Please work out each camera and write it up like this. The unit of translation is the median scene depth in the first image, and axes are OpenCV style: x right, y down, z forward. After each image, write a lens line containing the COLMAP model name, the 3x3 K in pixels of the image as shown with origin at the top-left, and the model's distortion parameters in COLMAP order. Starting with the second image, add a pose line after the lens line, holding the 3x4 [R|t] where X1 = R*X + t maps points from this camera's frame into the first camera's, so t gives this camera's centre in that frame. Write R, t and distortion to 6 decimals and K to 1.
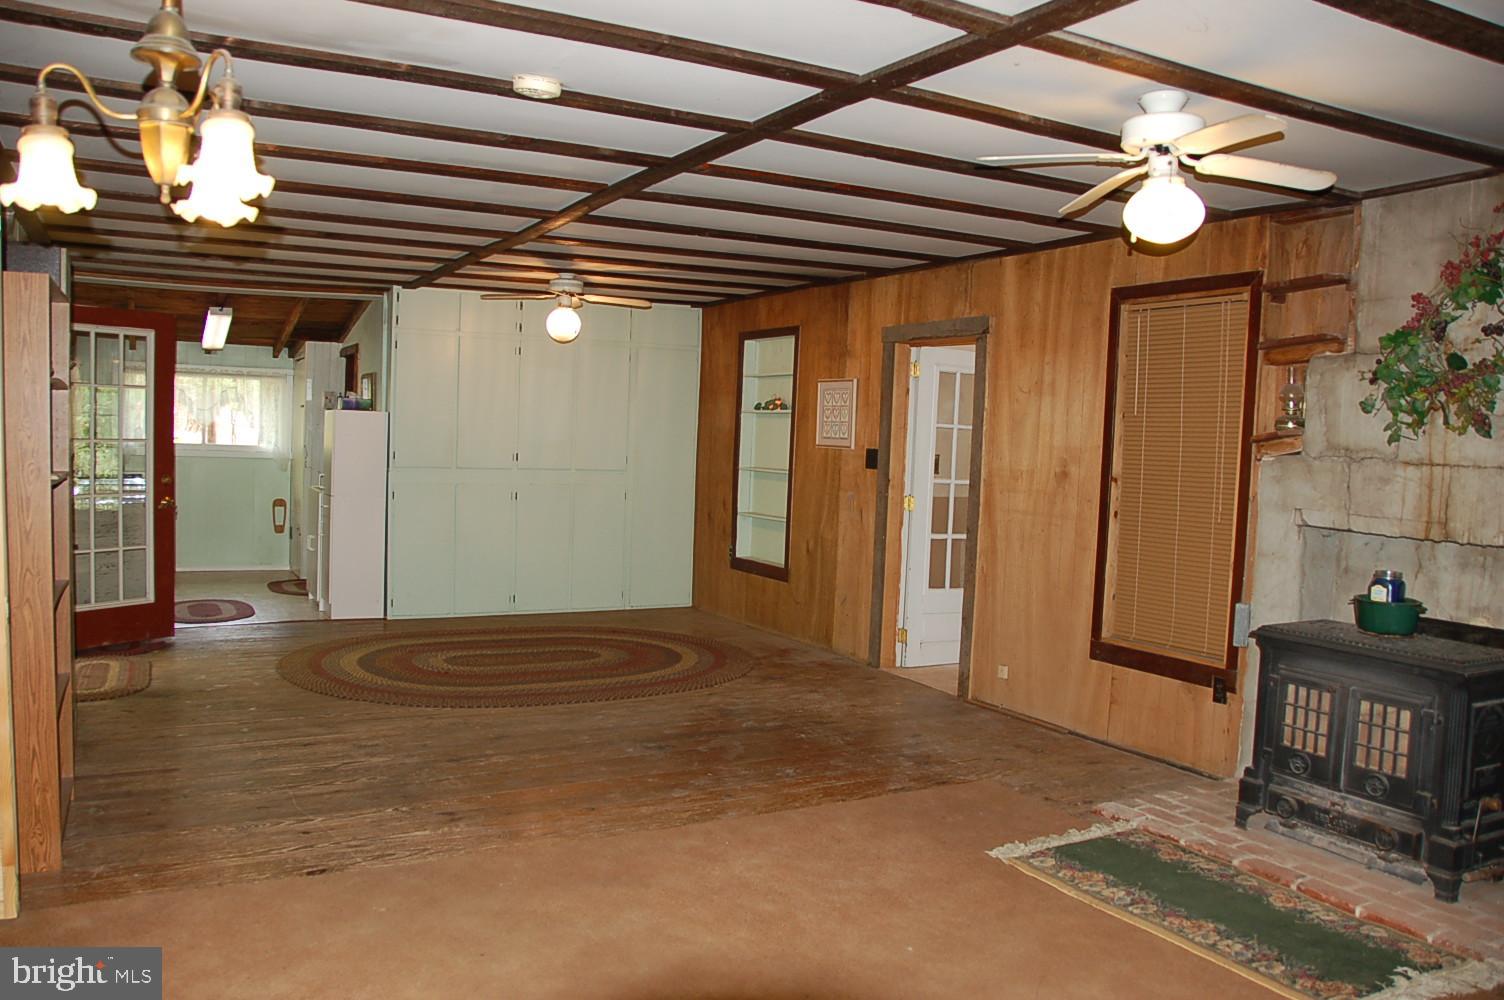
lens RADIAL K [[1166.1, 0, 722.3], [0, 1166.1, 511.0], [0, 0, 1]] dist [-0.160264, 0.103108]
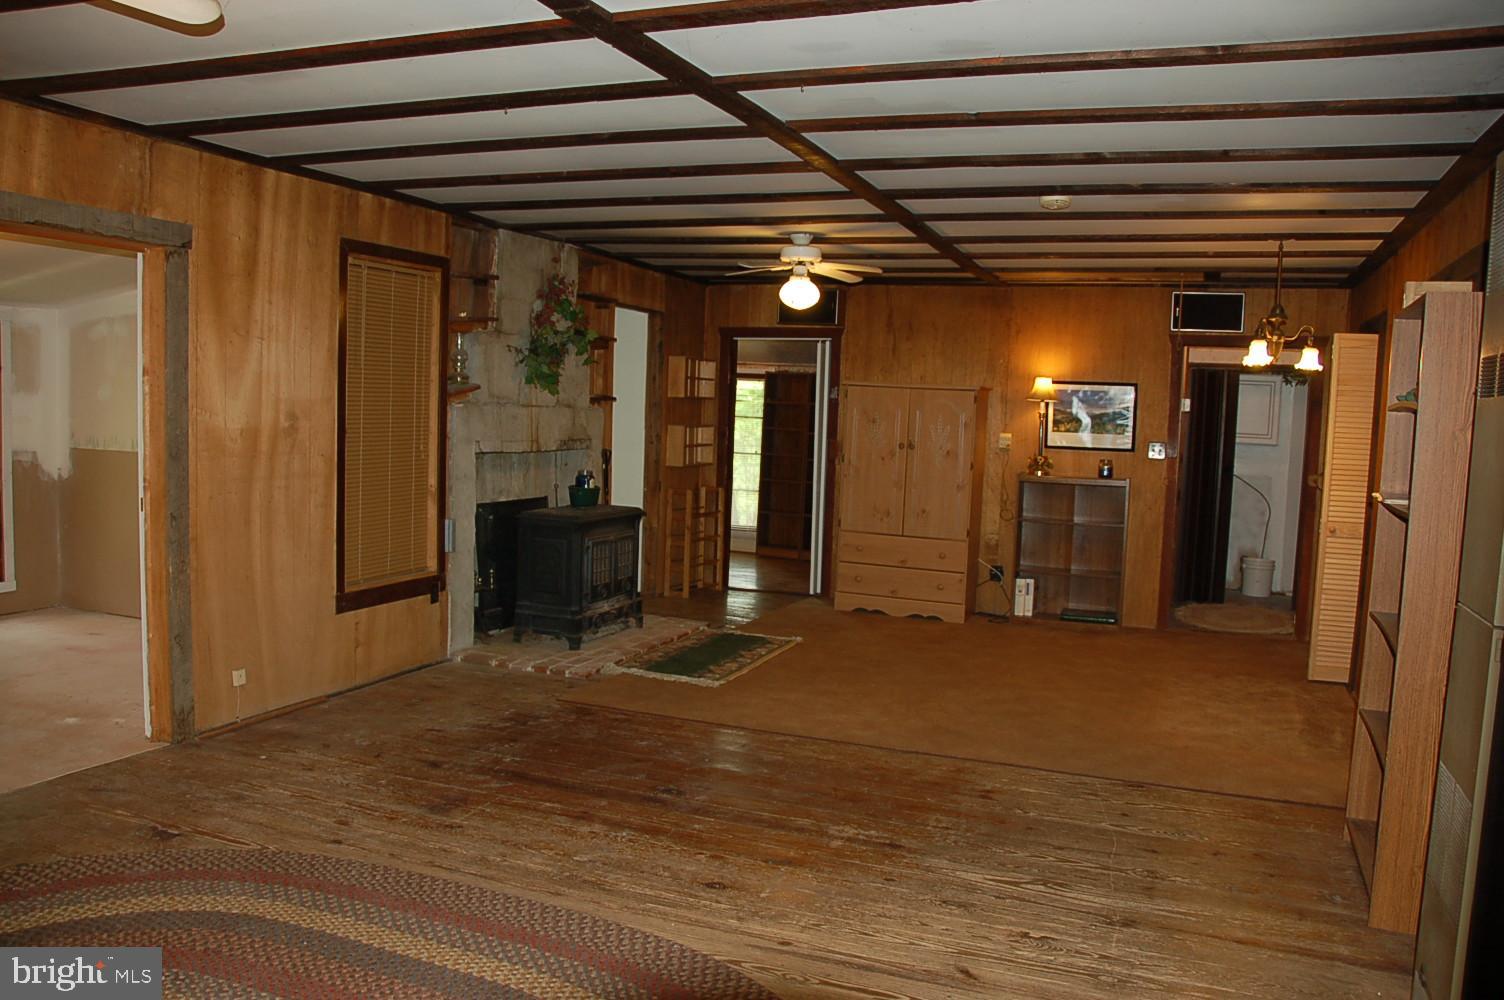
lens RADIAL K [[1166.1, 0, 748.9], [0, 1166.1, 507.9], [0, 0, 1]] dist [-0.160264, 0.103108]
pose [[-0.648301, -0.121349, 0.751652, -0.680027], [-0.006044, 0.988006, 0.154295, -0.123272], [-0.761360, 0.095487, -0.641259, 1.444020]]
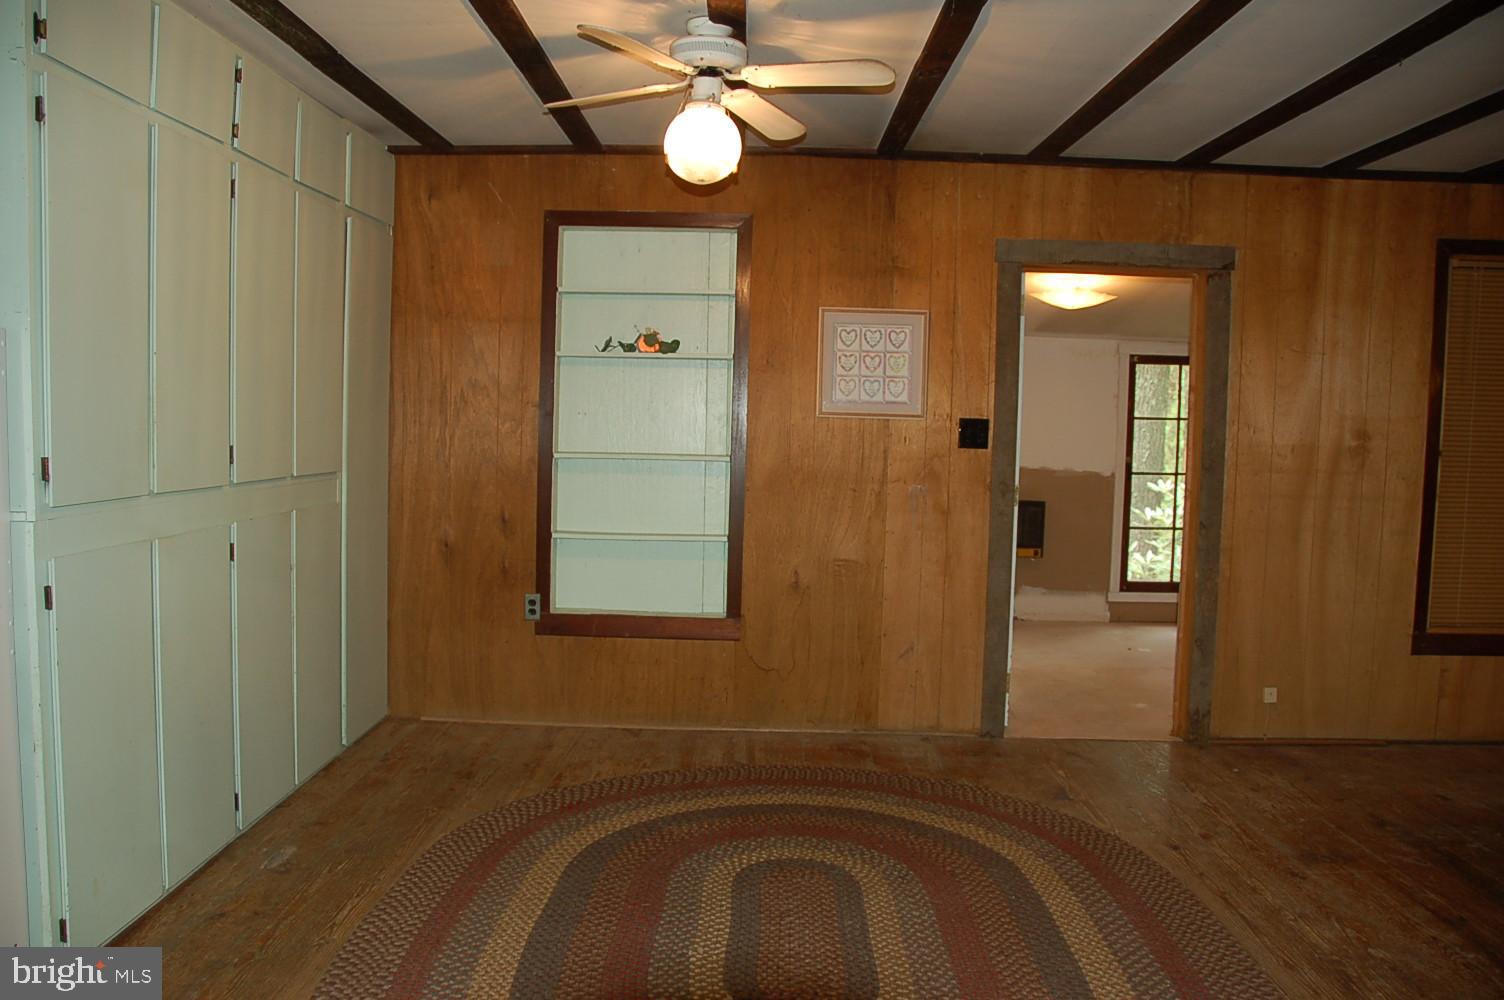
lens RADIAL K [[1166.1, 0, 738.7], [0, 1166.1, 505.8], [0, 0, 1]] dist [-0.160264, 0.103108]
pose [[0.488616, -0.085758, 0.868274, -0.724202], [0.051587, 0.996256, 0.069369, -0.078906], [-0.870973, 0.010897, 0.491210, 1.100044]]
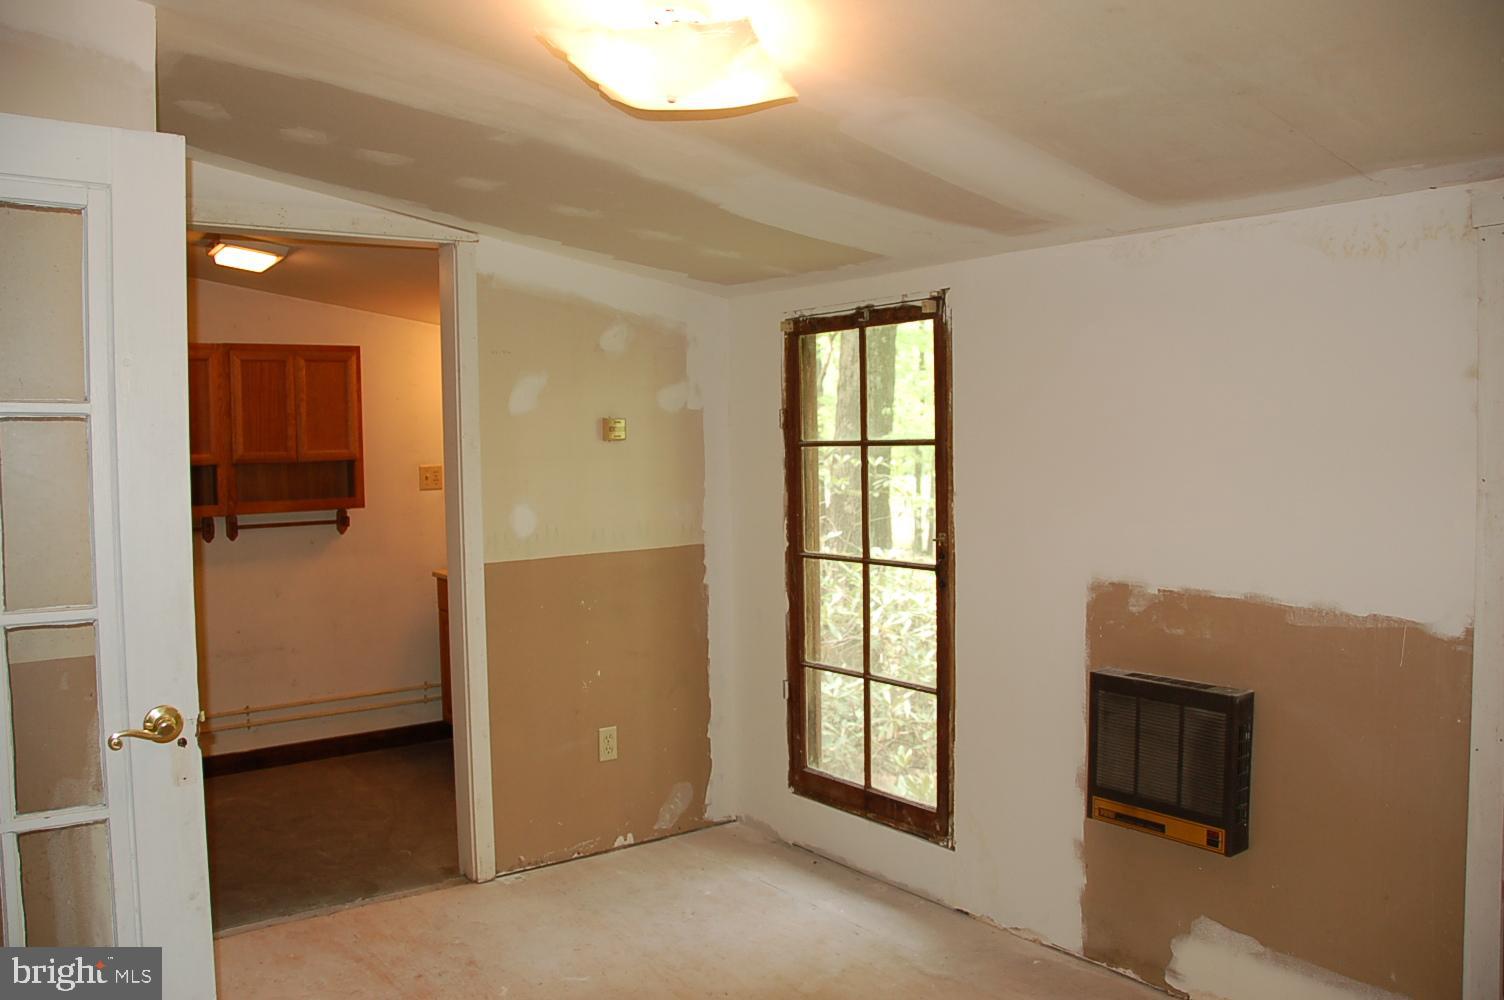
lens RADIAL K [[1166.1, 0, 754.8], [0, 1166.1, 485.6], [0, 0, 1]] dist [-0.160264, 0.103108]
pose [[0.980491, -0.051328, 0.189743, 0.483008], [0.056558, 0.998151, -0.022248, -0.055781], [-0.188250, 0.032546, 0.981582, 1.027428]]
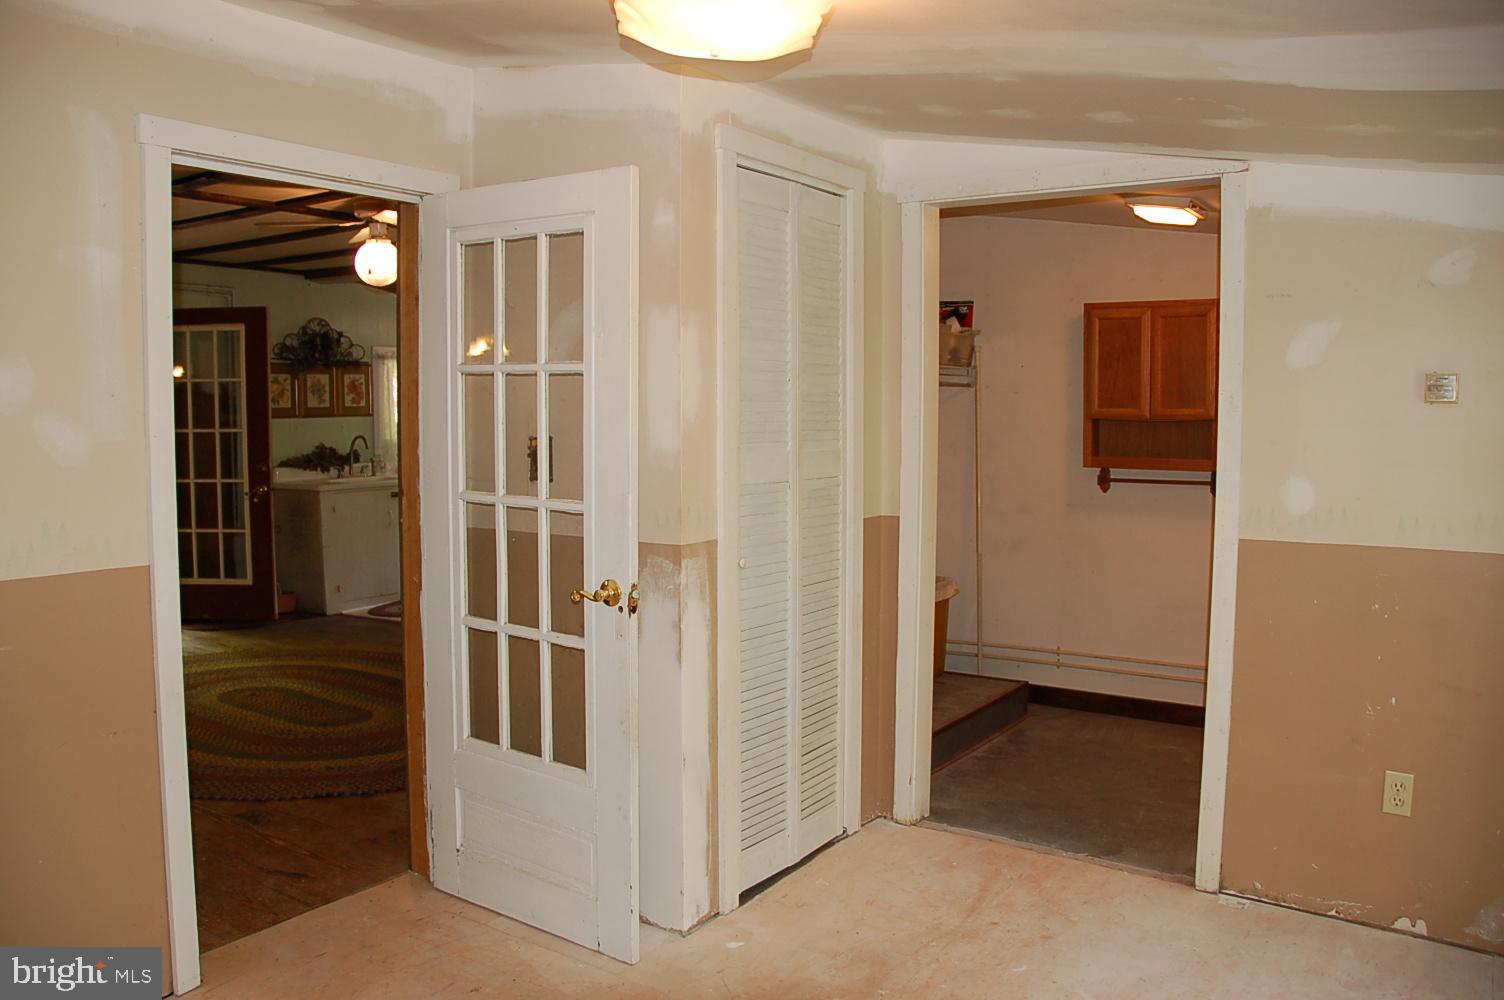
lens RADIAL K [[1166.1, 0, 749.4], [0, 1166.1, 504.9], [0, 0, 1]] dist [-0.160264, 0.103108]
pose [[0.470962, 0.041775, -0.881164, 0.858168], [-0.049714, 0.998548, 0.020769, -0.051404], [0.880752, 0.034024, 0.472355, 1.229712]]
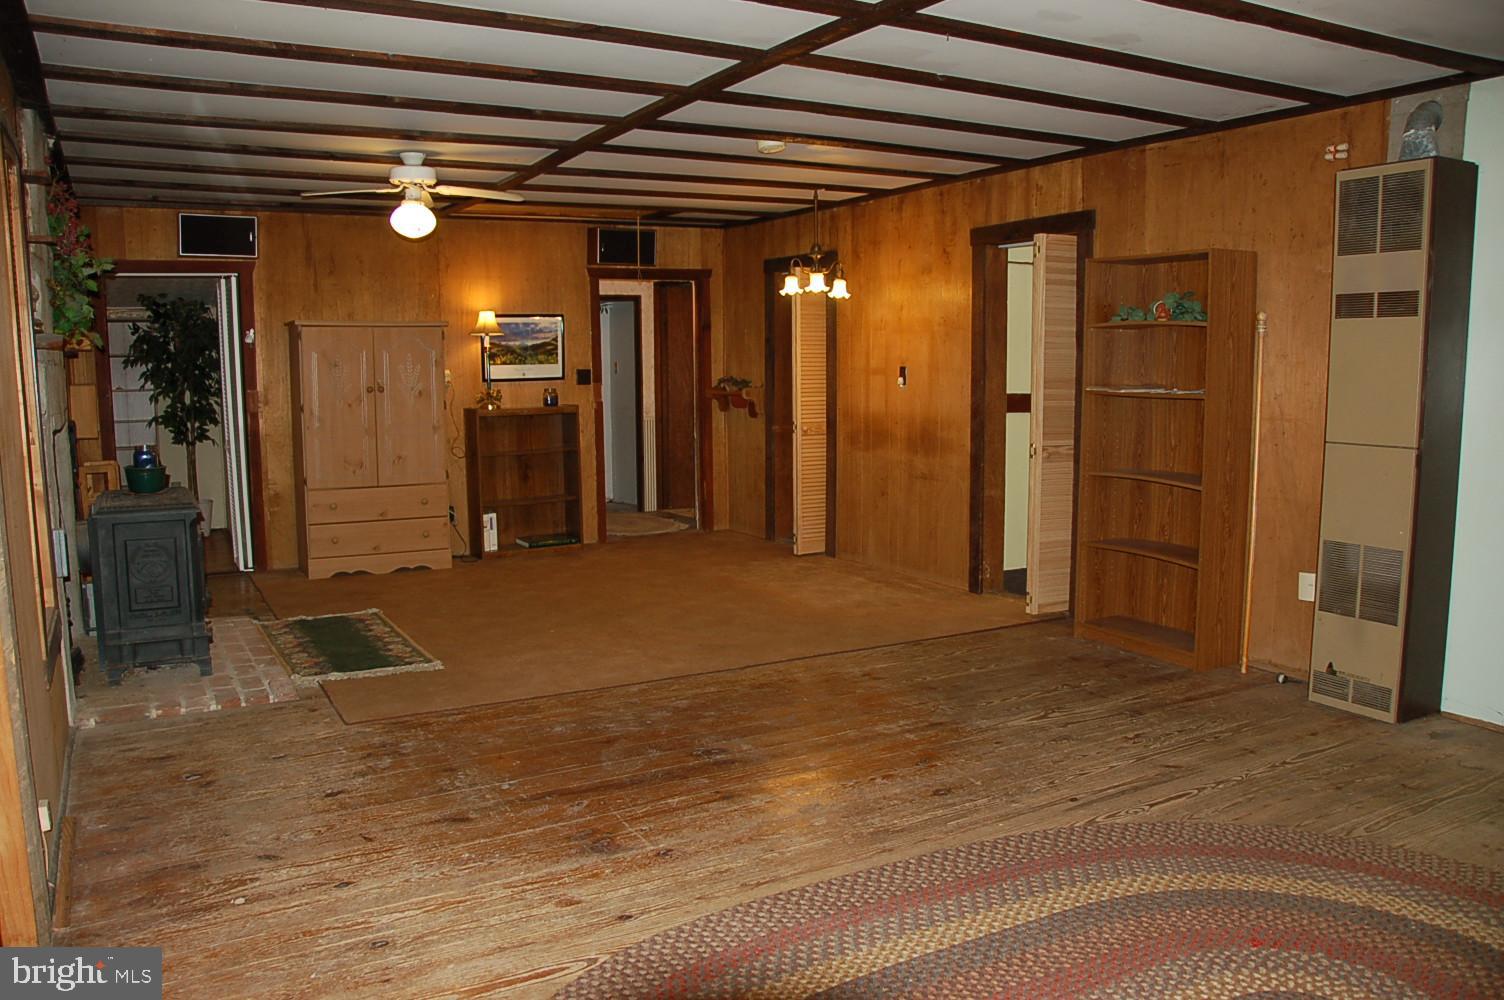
lens RADIAL K [[1166.1, 0, 733.4], [0, 1166.1, 499.5], [0, 0, 1]] dist [-0.160264, 0.103108]
pose [[-0.999502, -0.021732, -0.022901, -0.048042], [-0.025615, 0.982246, 0.185841, -0.107600], [0.018456, 0.186335, -0.982313, 1.707567]]
